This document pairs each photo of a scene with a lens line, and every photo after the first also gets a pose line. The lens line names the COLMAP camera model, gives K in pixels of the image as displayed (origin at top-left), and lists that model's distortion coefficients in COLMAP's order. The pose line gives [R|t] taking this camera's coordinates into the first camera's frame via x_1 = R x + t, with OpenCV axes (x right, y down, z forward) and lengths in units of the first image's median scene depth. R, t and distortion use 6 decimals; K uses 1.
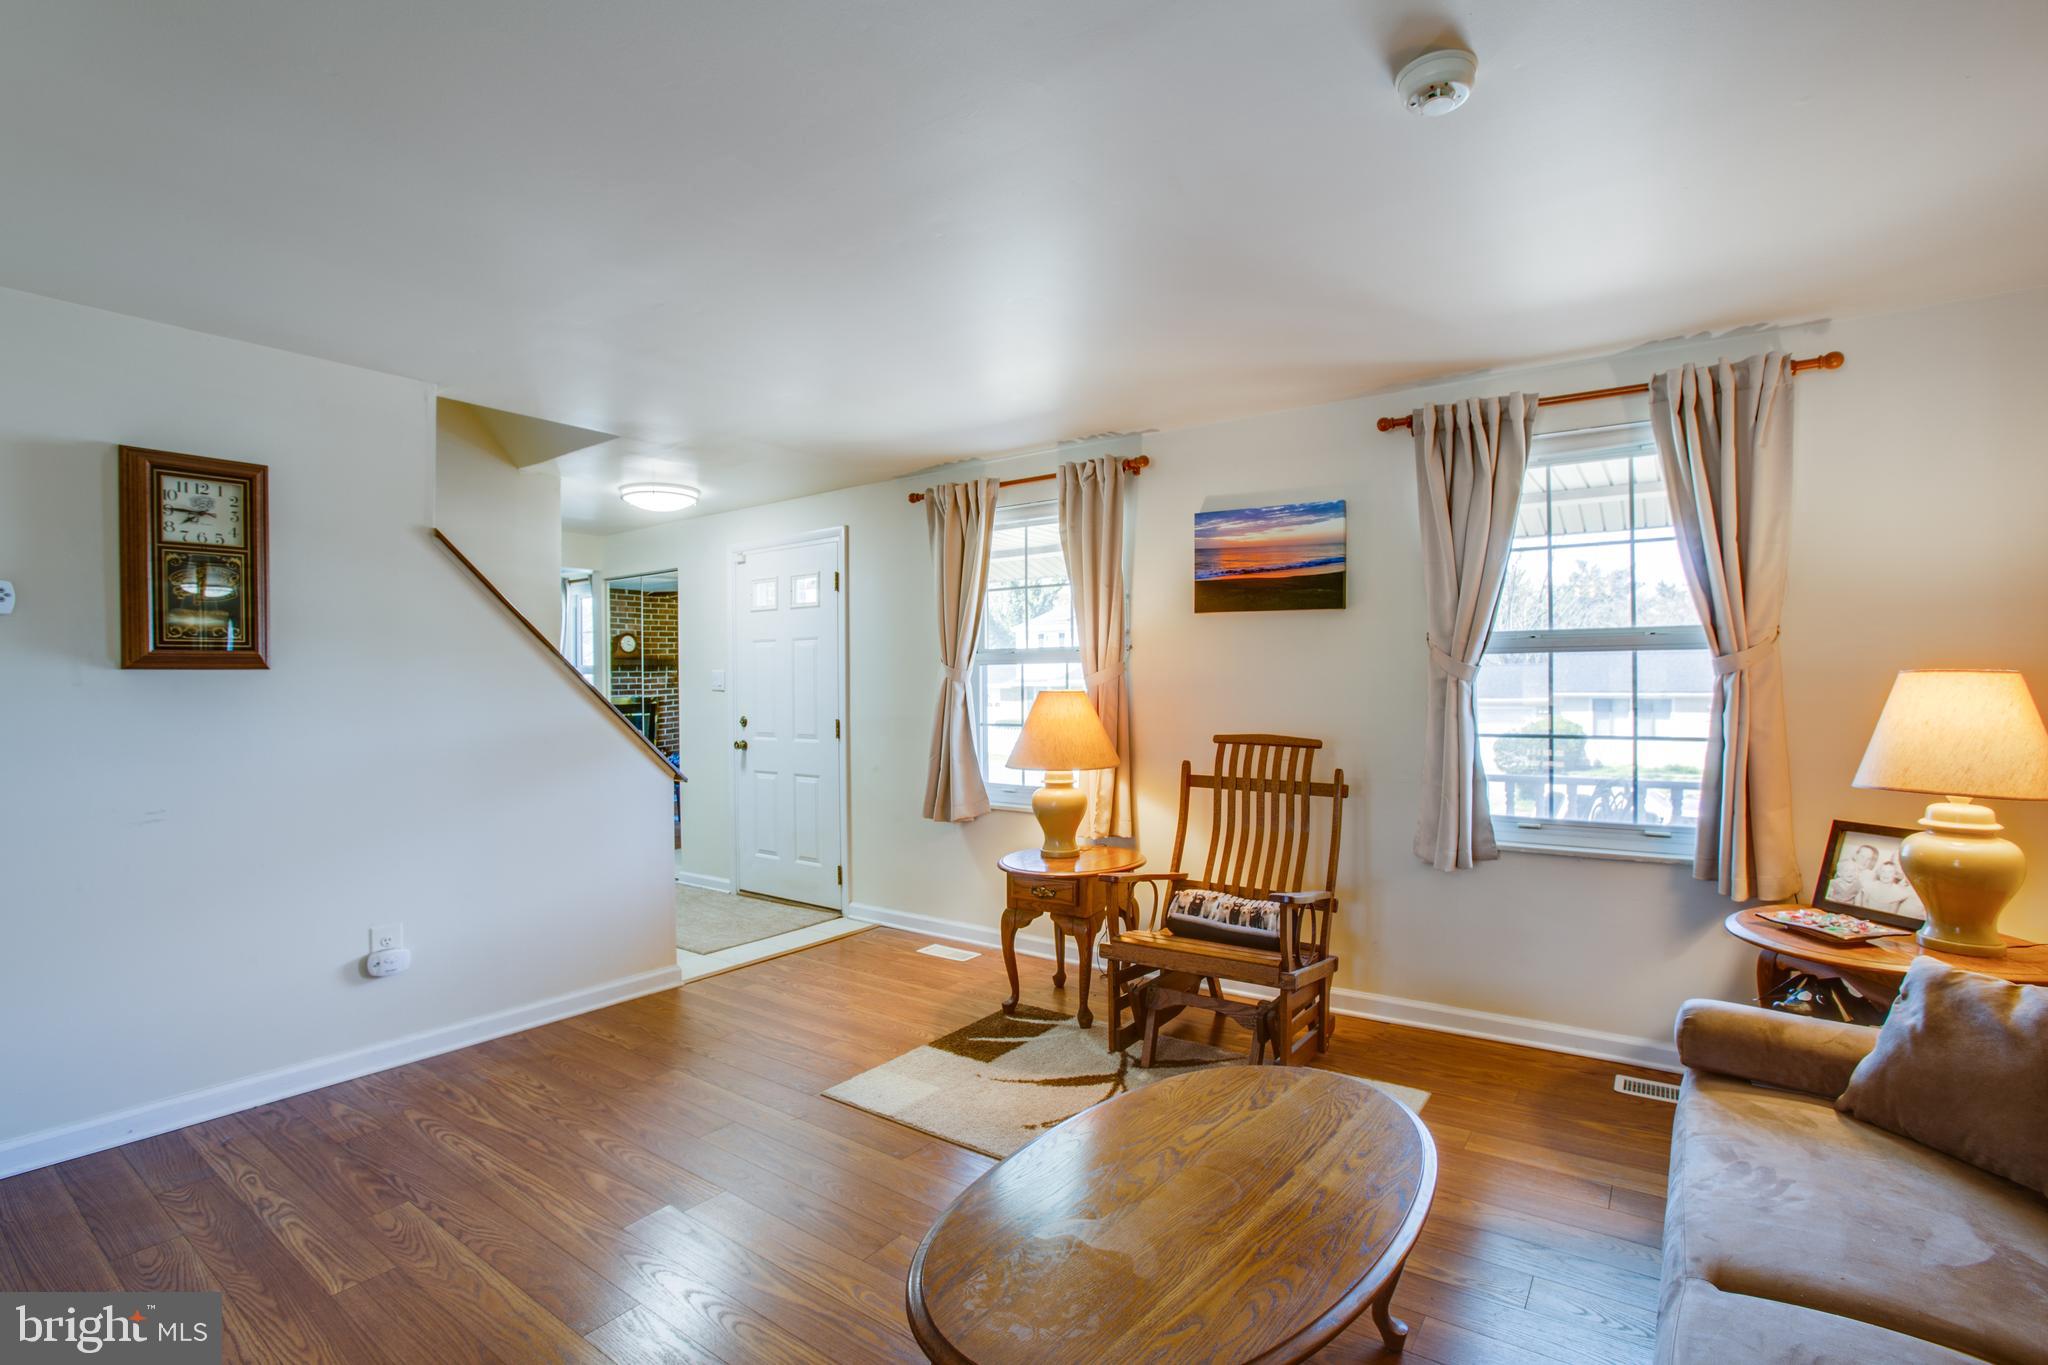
lens RADIAL K [[955.5, 0, 1033.3], [0, 955.5, 680.8], [0, 0, 1]] dist [-0.057659, 0.018511]
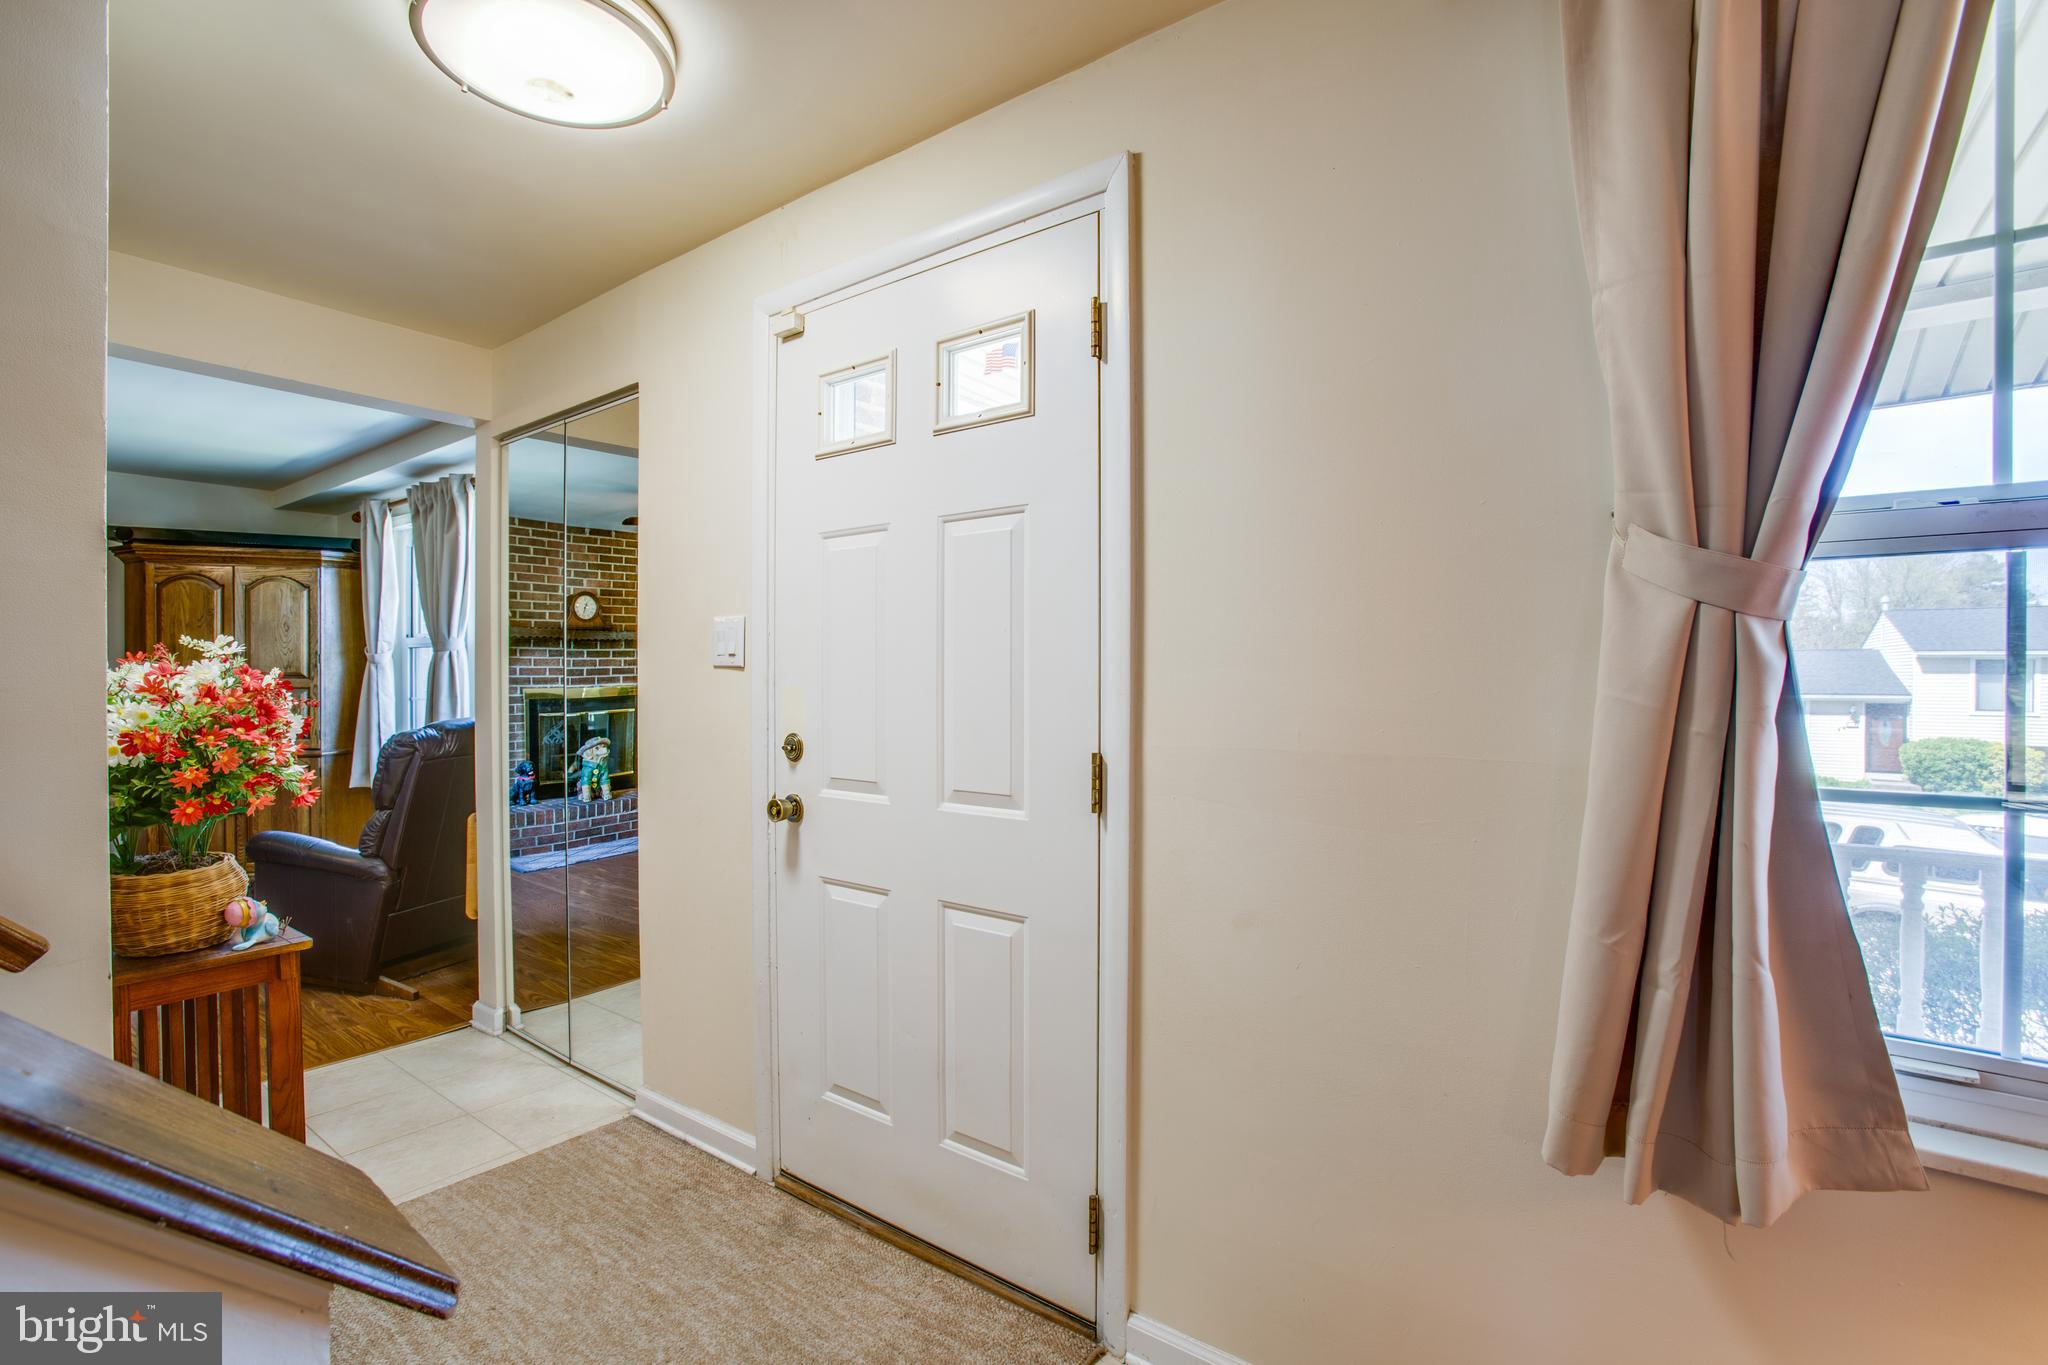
lens RADIAL K [[955.5, 0, 1005.9], [0, 955.5, 684.3], [0, 0, 1]] dist [-0.057659, 0.018511]
pose [[0.999537, 0.013520, -0.027241, -0.212961], [-0.013482, 0.999908, 0.001558, 0.016072], [0.027260, -0.001190, 0.999628, 0.630765]]
